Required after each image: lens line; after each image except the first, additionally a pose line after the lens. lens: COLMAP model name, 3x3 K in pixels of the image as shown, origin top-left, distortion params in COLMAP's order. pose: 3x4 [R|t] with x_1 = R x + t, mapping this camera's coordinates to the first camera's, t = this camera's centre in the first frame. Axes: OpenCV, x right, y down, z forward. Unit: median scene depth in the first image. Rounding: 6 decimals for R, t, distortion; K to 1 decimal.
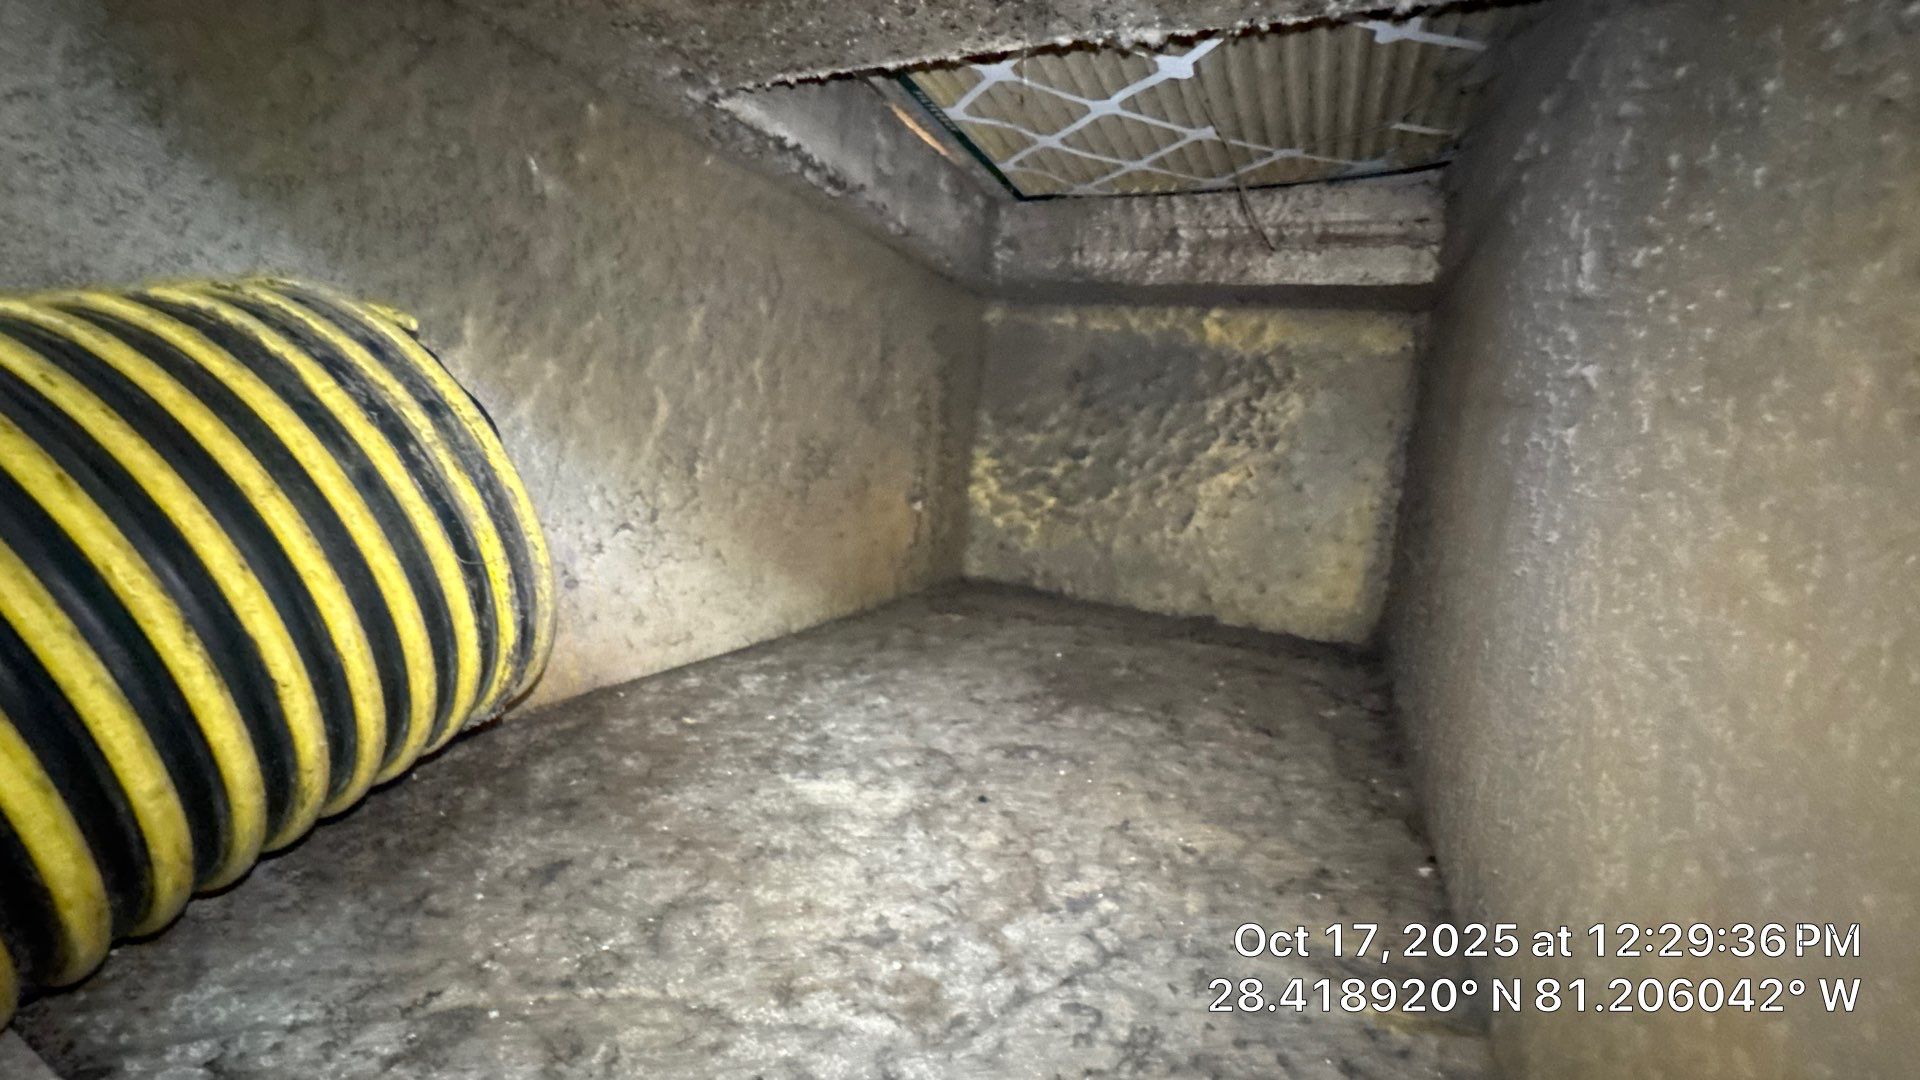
lens RADIAL K [[766.2, 0, 961.7], [0, 766.2, 537.3], [0, 0, 1]] dist [-0.005542, 0.000626]
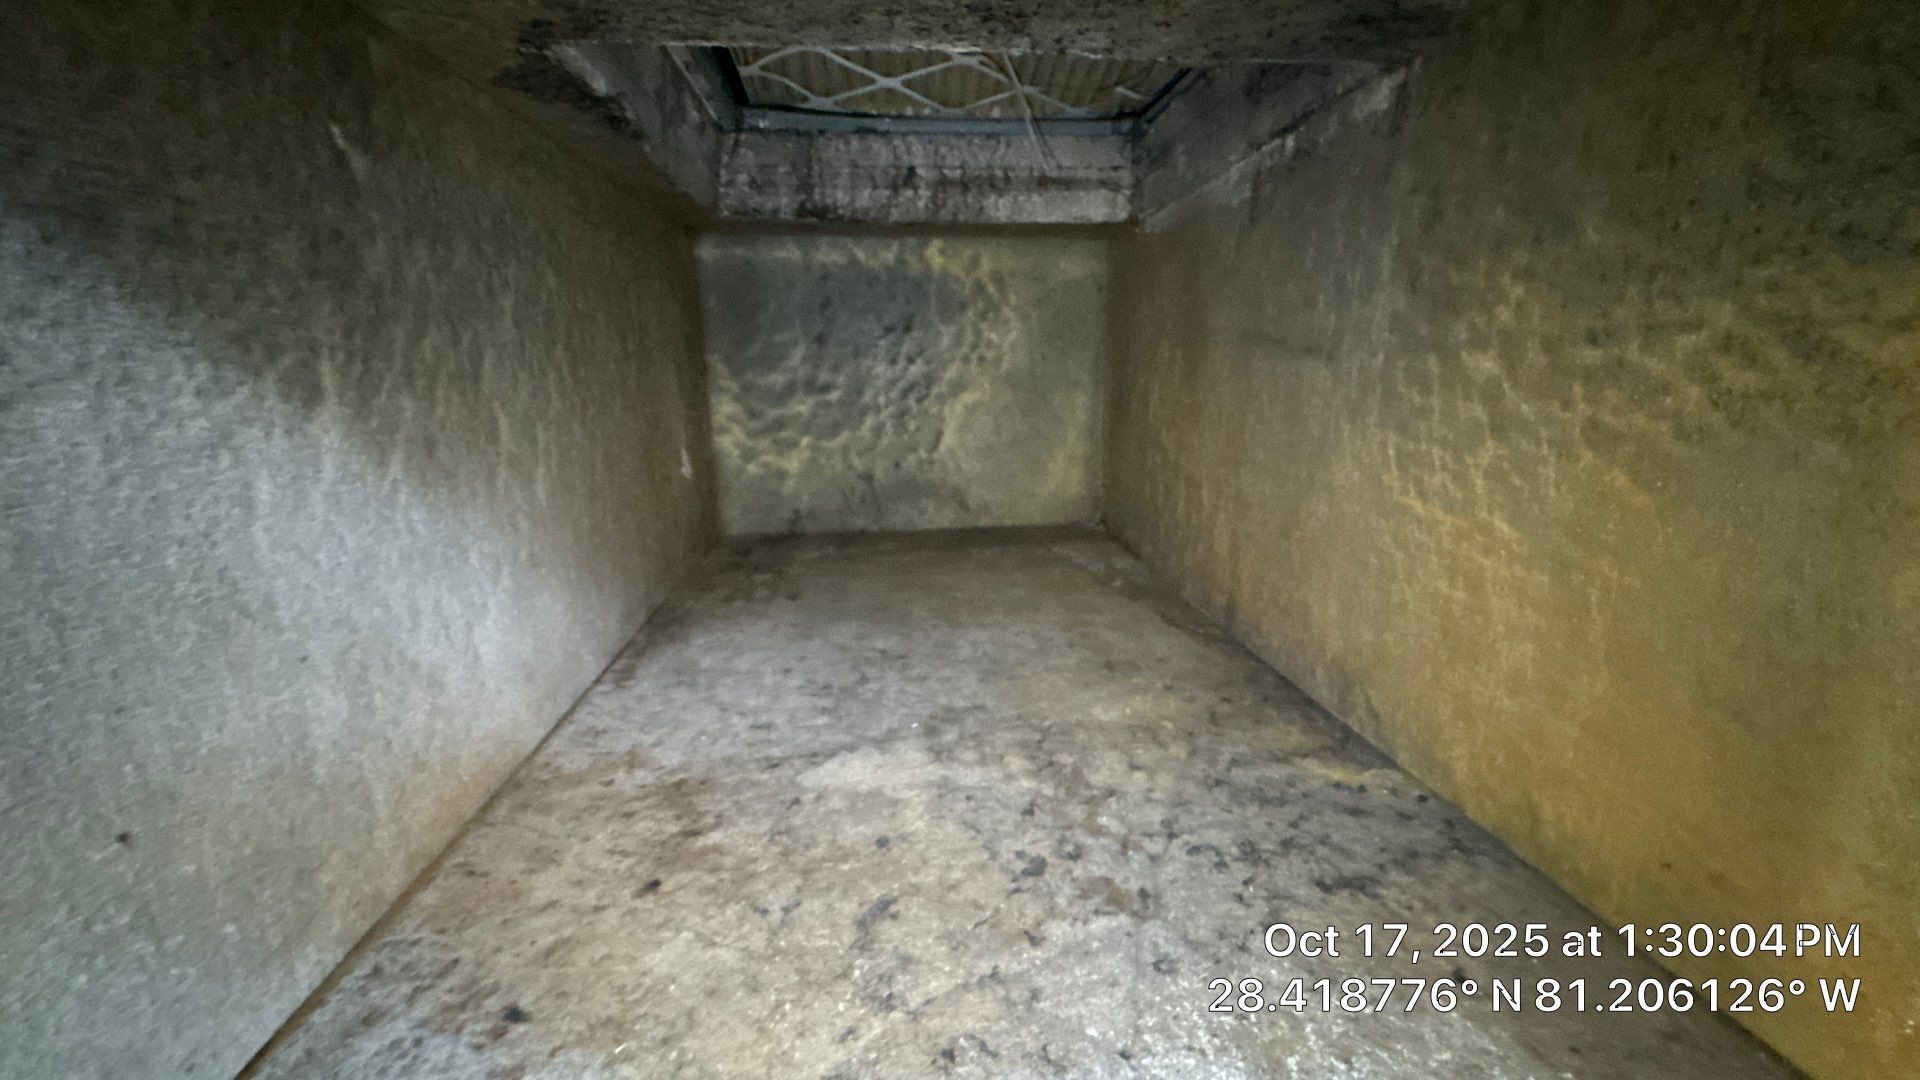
lens RADIAL K [[766.2, 0, 958.8], [0, 766.2, 539.5], [0, 0, 1]] dist [-0.005542, 0.000626]
pose [[0.860014, -0.217694, 0.461502, -0.322746], [0.153617, 0.972927, 0.172670, -0.099774], [-0.486598, -0.077604, 0.870173, 0.026804]]
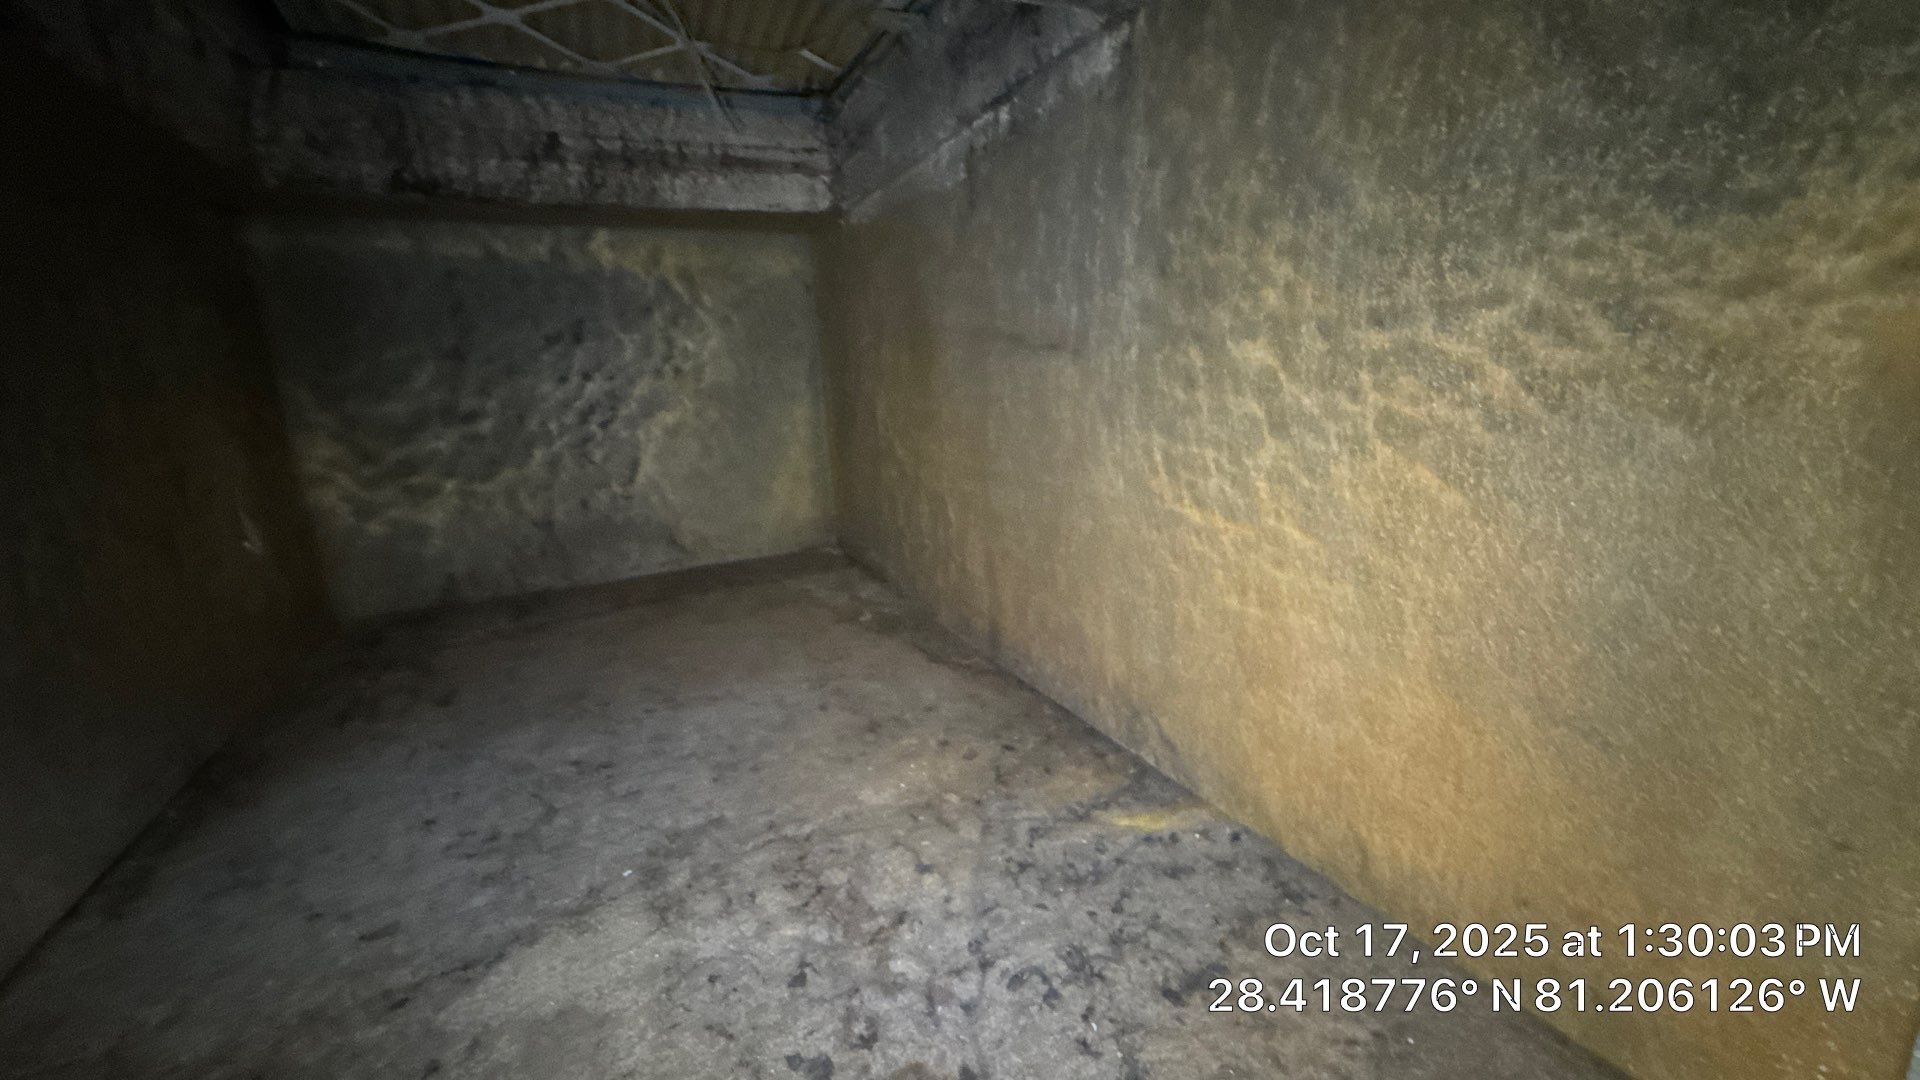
lens RADIAL K [[766.2, 0, 957.6], [0, 766.2, 541.4], [0, 0, 1]] dist [-0.005542, 0.000626]
pose [[0.625843, -0.299873, 0.719998, -0.219486], [0.197991, 0.953978, 0.225224, -0.103227], [-0.754400, 0.001598, 0.656413, 0.158715]]
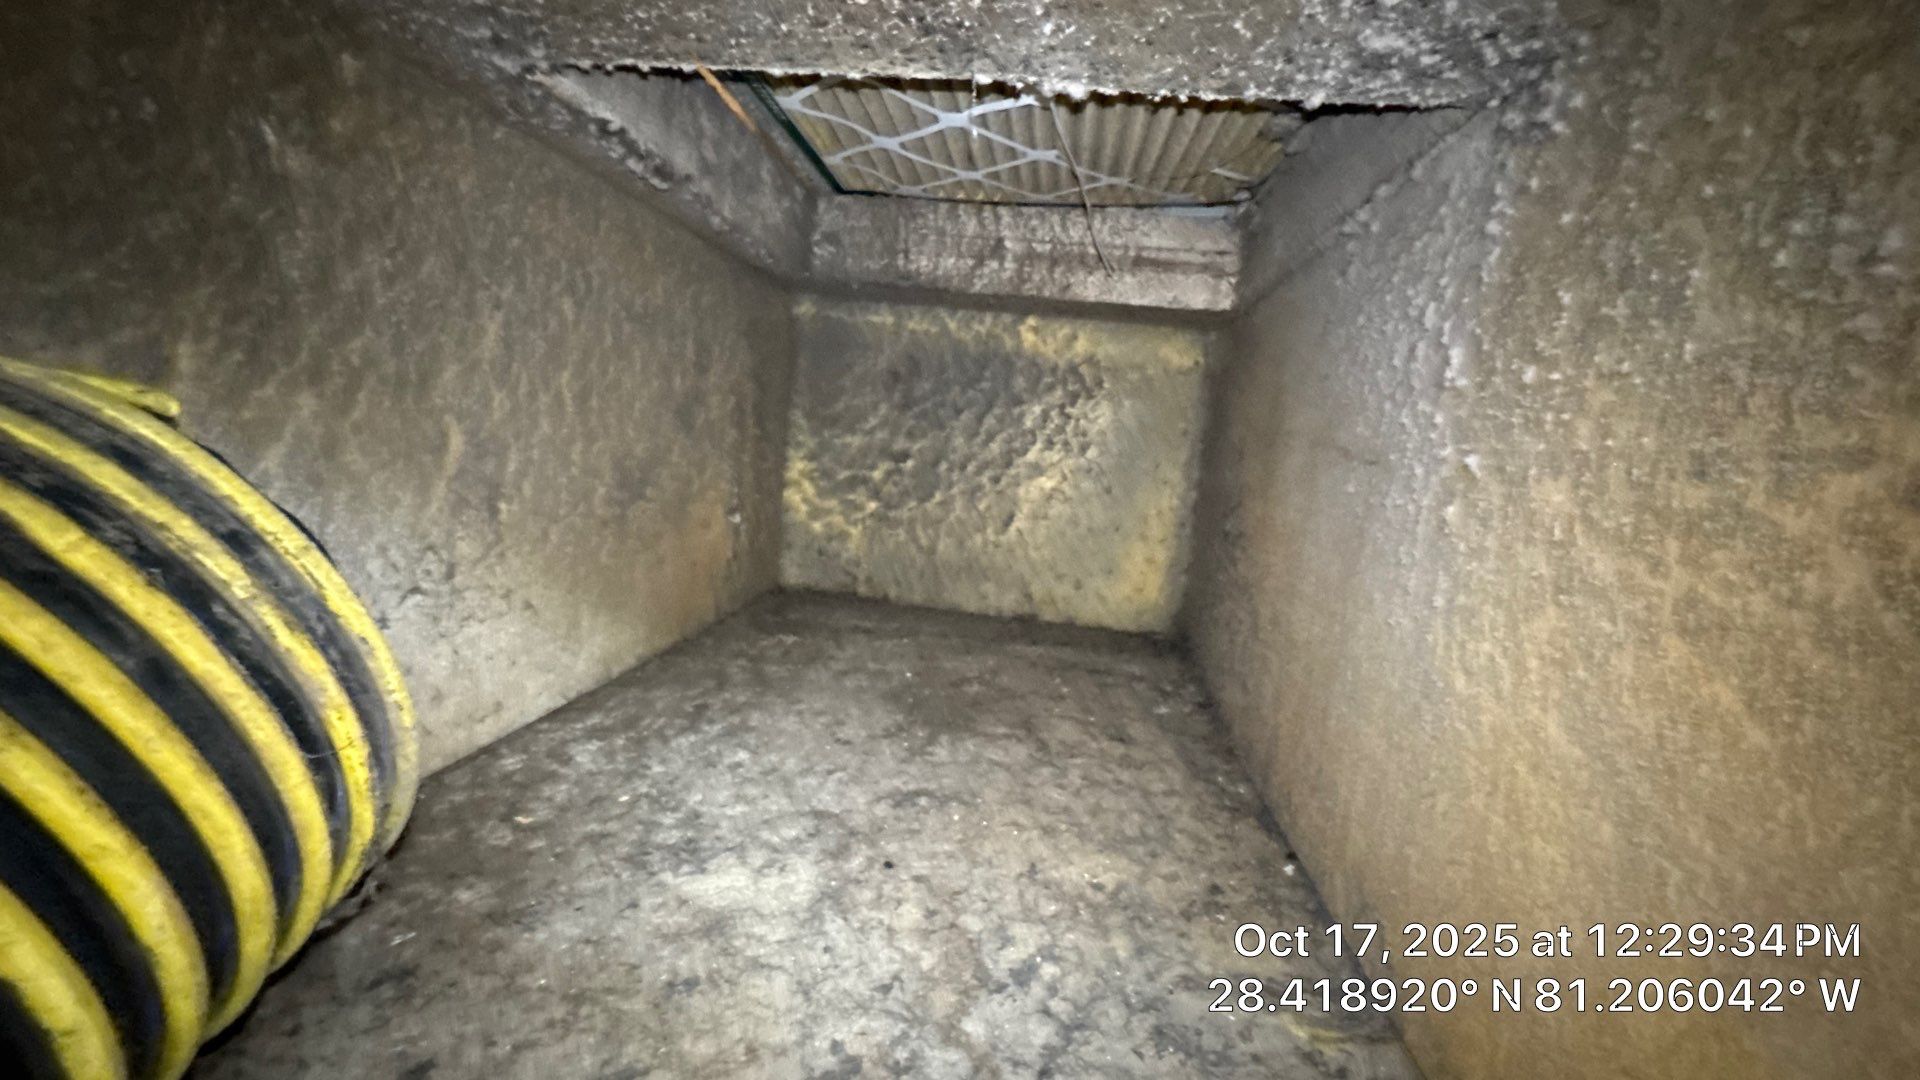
lens RADIAL K [[766.2, 0, 961.2], [0, 766.2, 538.7], [0, 0, 1]] dist [-0.005542, 0.000626]
pose [[0.953935, -0.042747, 0.296953, -0.106825], [0.030166, 0.998448, 0.046824, -0.074150], [-0.298494, -0.035710, 0.953743, 0.054217]]
